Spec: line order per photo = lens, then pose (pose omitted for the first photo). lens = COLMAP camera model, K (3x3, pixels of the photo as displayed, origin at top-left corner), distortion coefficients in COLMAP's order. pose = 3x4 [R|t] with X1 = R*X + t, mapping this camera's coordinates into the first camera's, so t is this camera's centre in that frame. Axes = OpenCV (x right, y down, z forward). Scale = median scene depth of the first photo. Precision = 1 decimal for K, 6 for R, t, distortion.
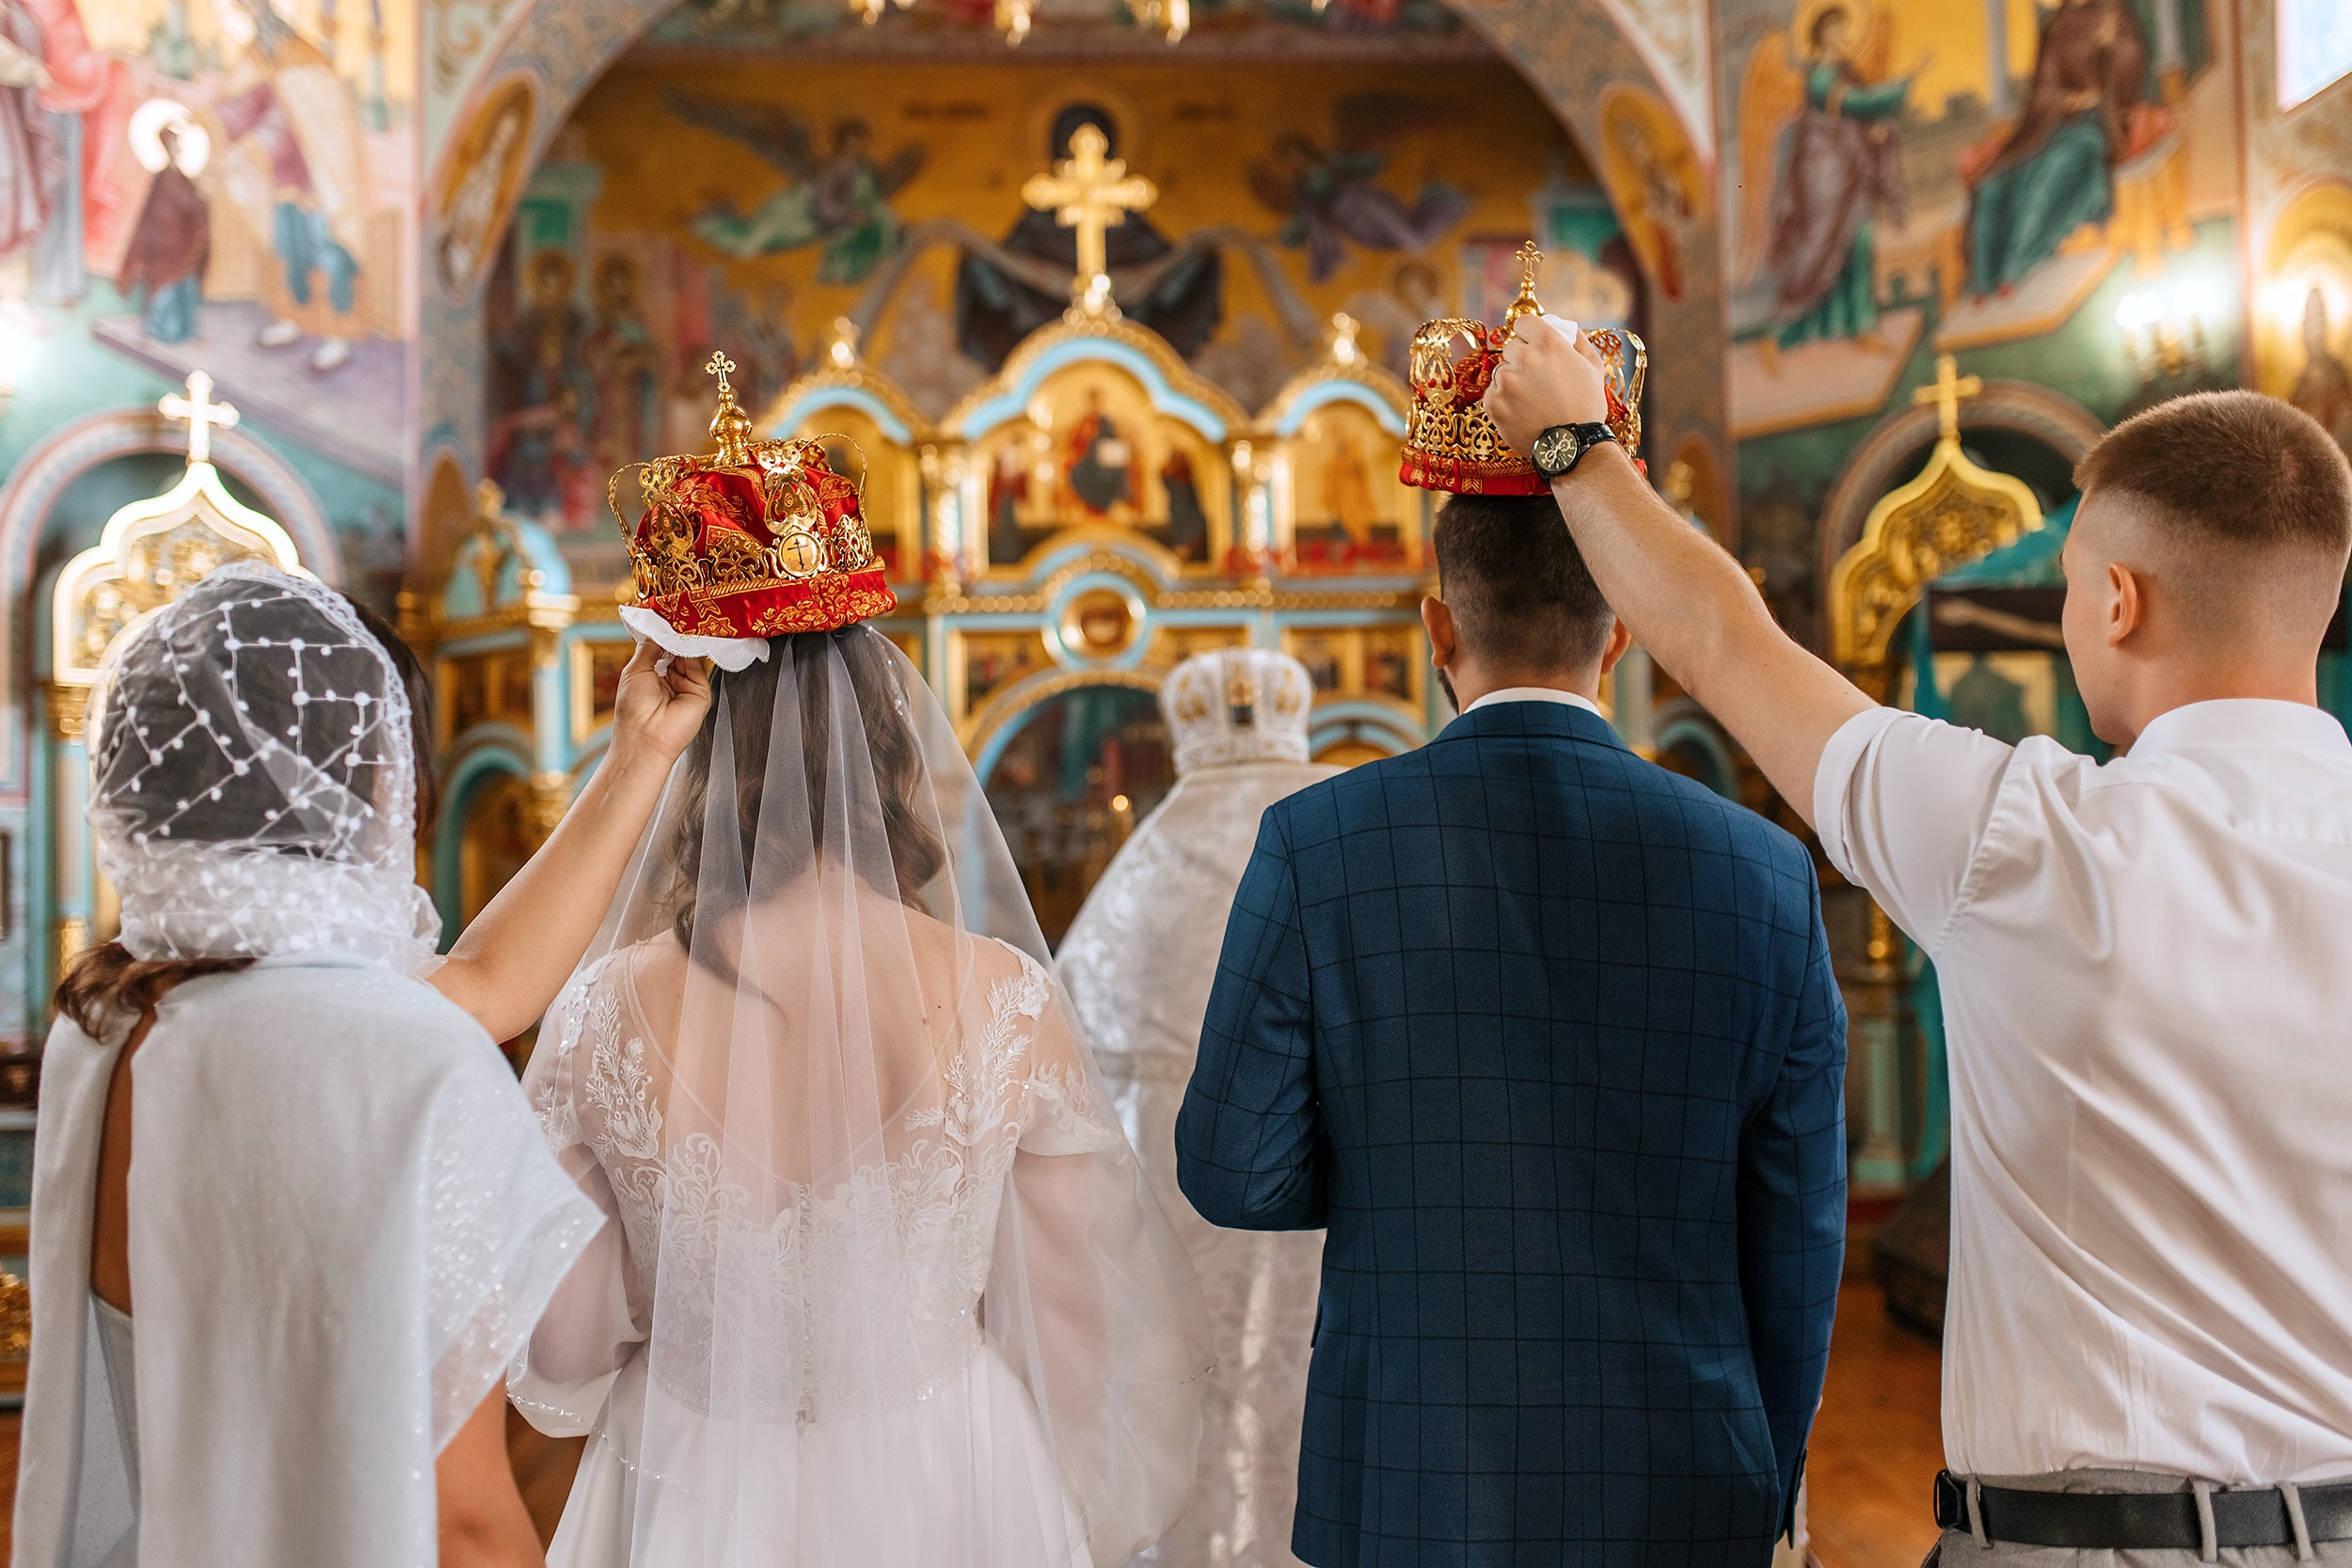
lens RADIAL K [[2320.2, 0, 1163.2], [0, 2320.2, 824.8], [0, 0, 1]] dist [-0.020547, 0.000000]
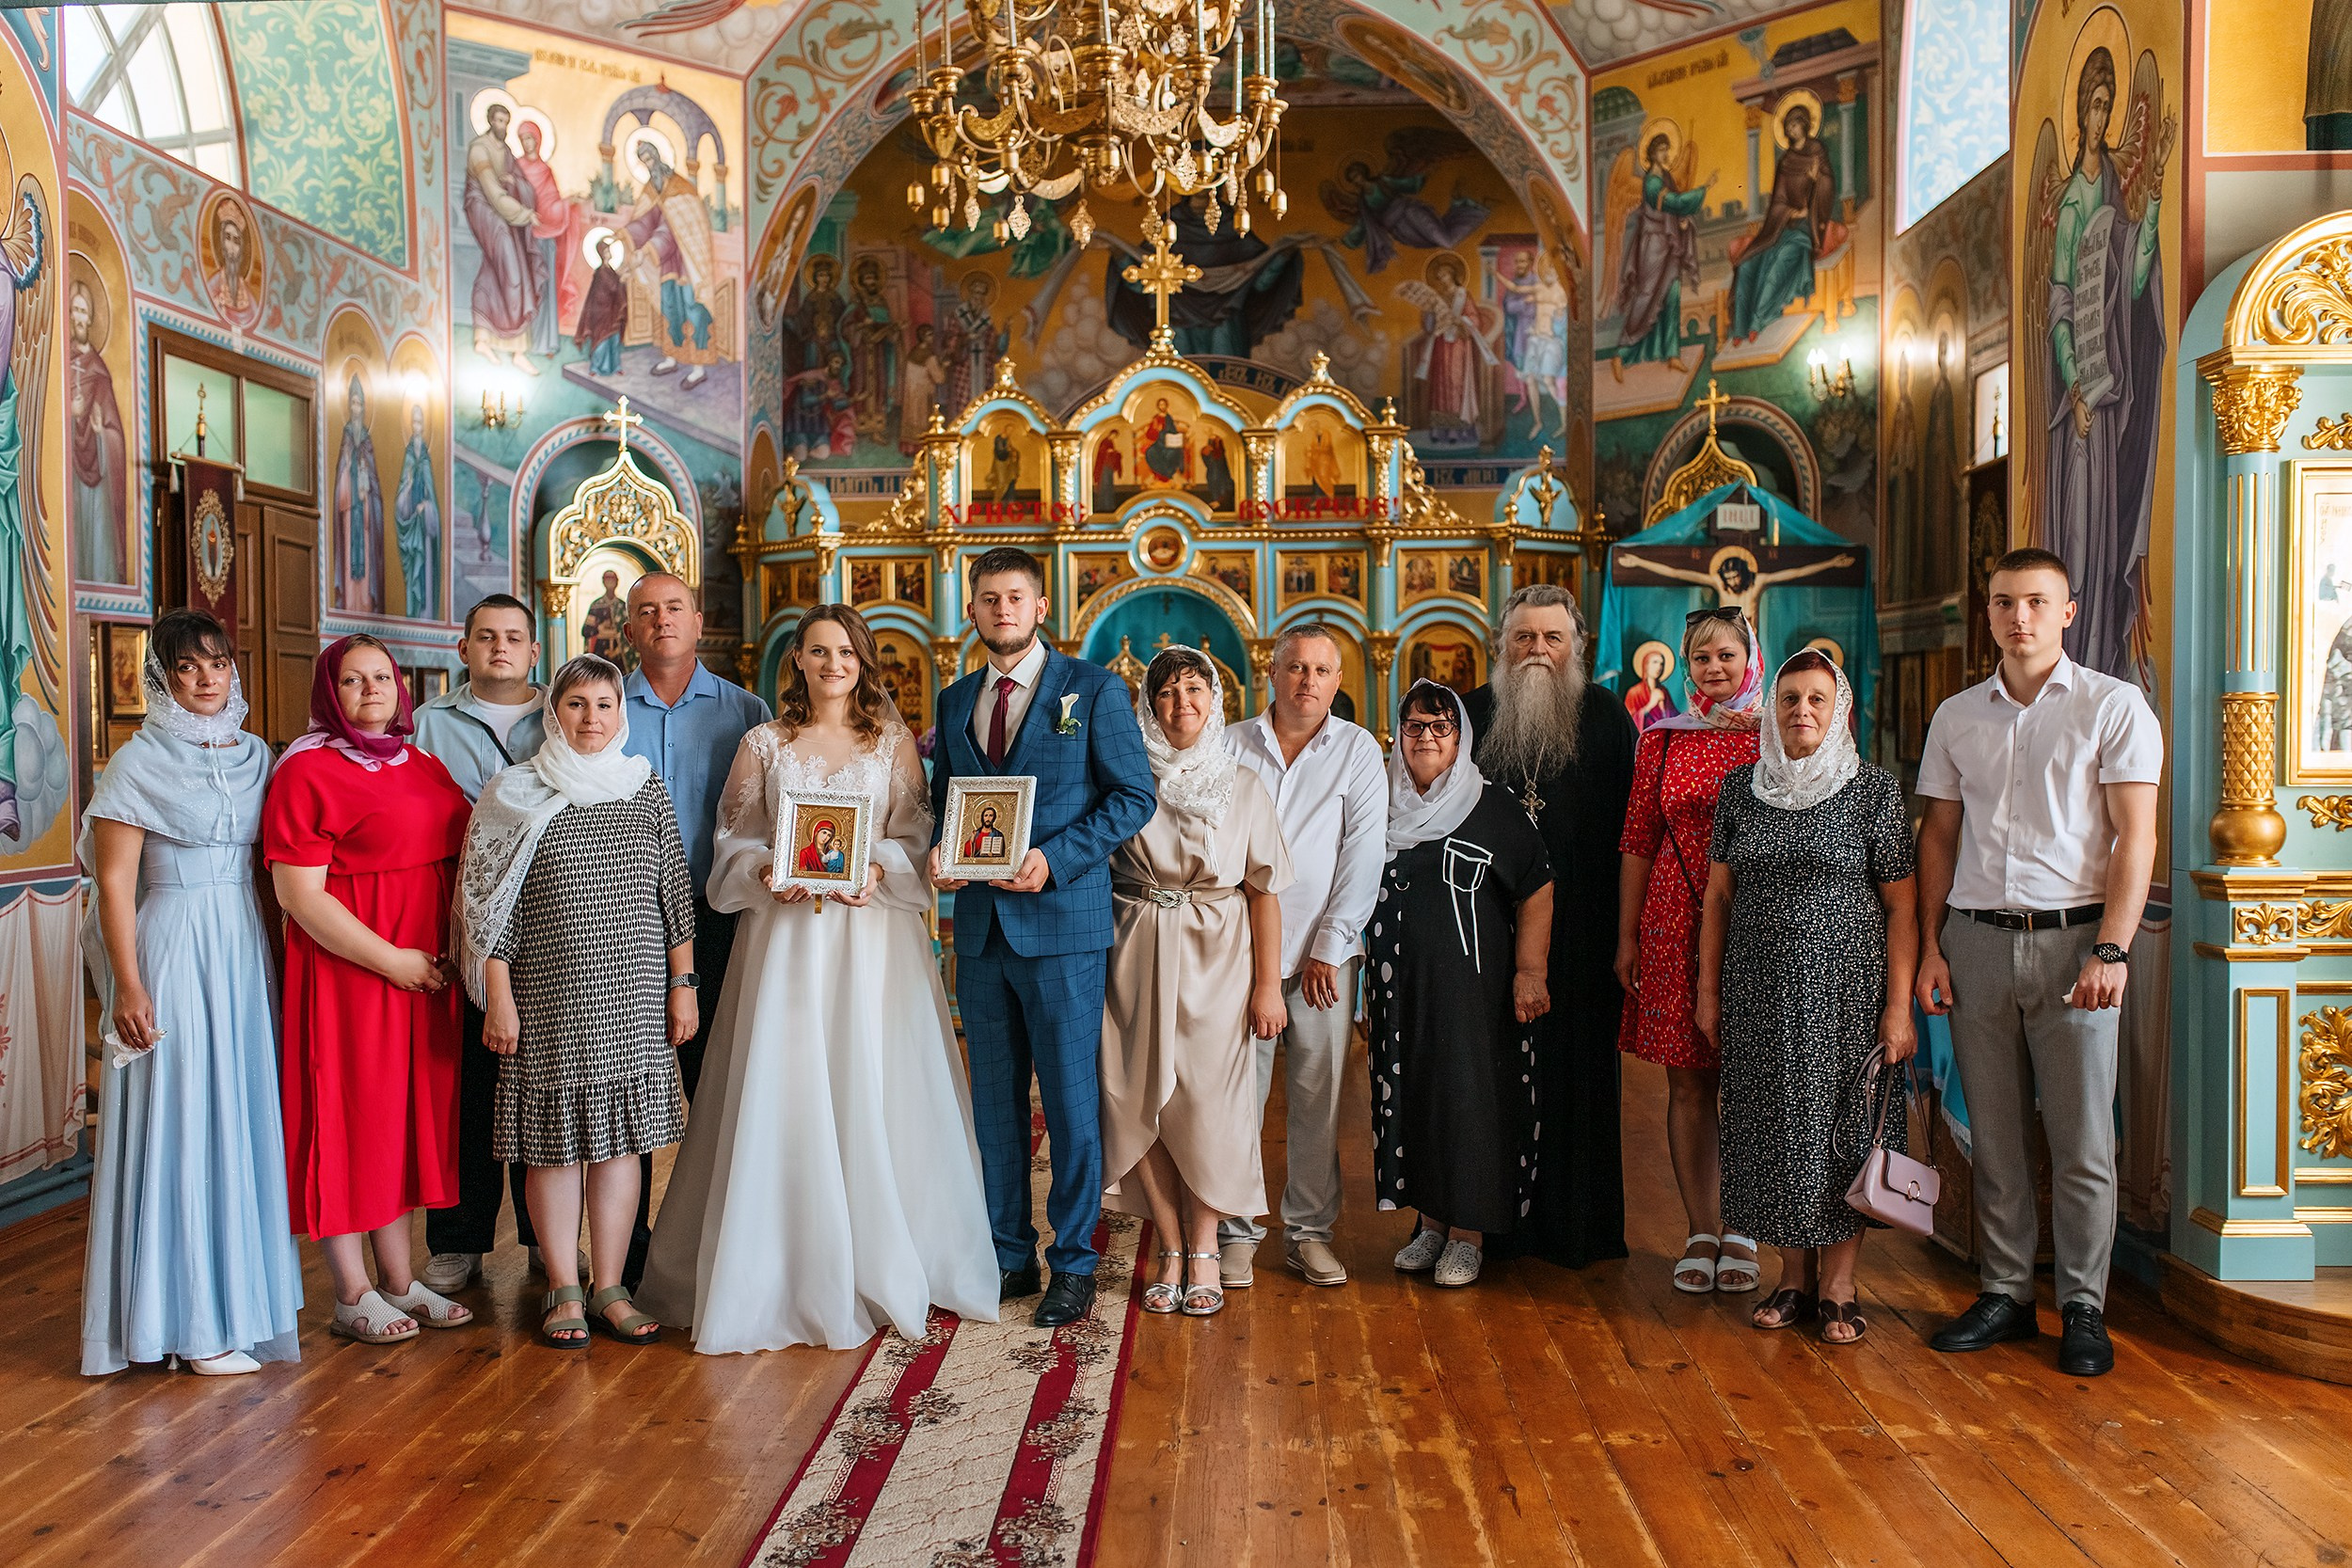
lens RADIAL K [[2320.2, 0, 1134.3], [0, 2320.2, 865.0], [0, 0, 1]] dist [-0.020547, 0.000000]
pose [[0.993223, 0.025273, -0.113446, 0.139615], [-0.014911, 0.995714, 0.091278, -0.014581], [0.115266, -0.088968, 0.989342, -0.606736]]
